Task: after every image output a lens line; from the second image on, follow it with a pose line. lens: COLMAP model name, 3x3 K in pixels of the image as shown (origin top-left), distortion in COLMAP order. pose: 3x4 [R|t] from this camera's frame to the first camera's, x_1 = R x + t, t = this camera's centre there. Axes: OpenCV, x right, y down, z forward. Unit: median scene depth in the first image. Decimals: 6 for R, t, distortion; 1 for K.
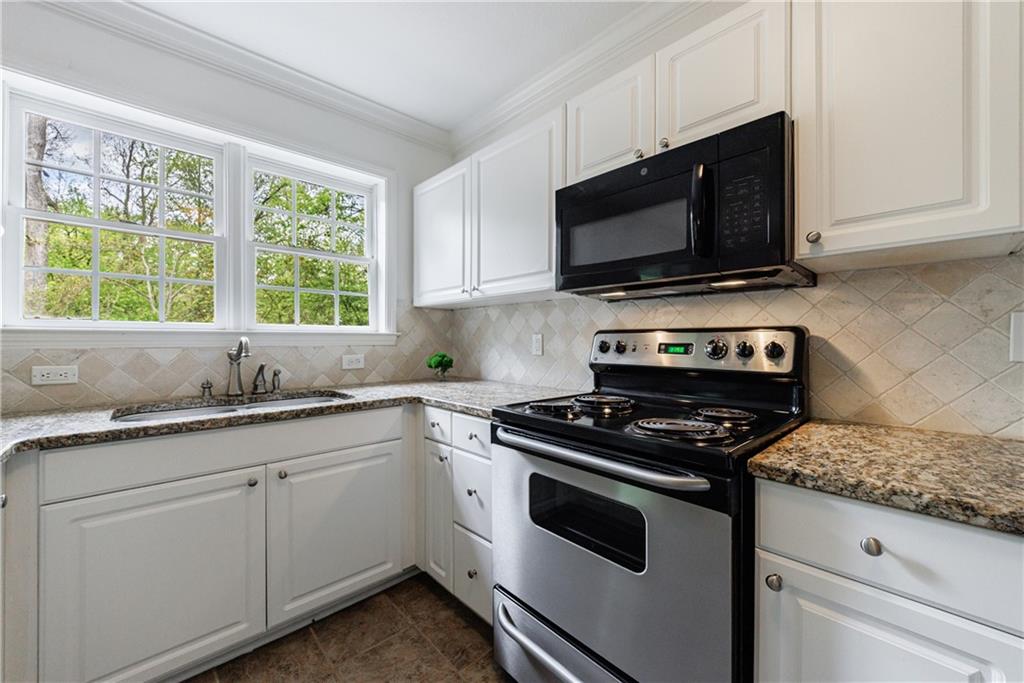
lens RADIAL K [[396.6, 0, 514.5], [0, 396.6, 340.7], [0, 0, 1]] dist [0.000418, -0.001264]
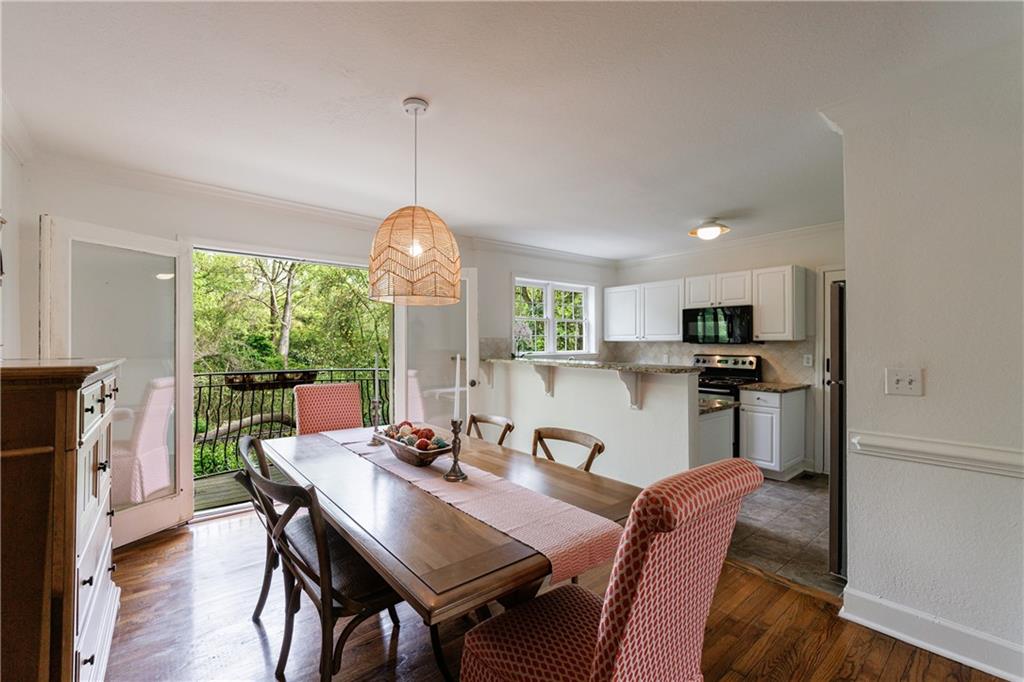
lens RADIAL K [[437.4, 0, 523.1], [0, 437.4, 342.8], [0, 0, 1]] dist [-0.002959, -0.000461]
pose [[0.998608, -0.004017, -0.052583, -0.958282], [0.004240, 0.999982, 0.004131, -0.144903], [0.052565, -0.004348, 0.998608, -2.450331]]
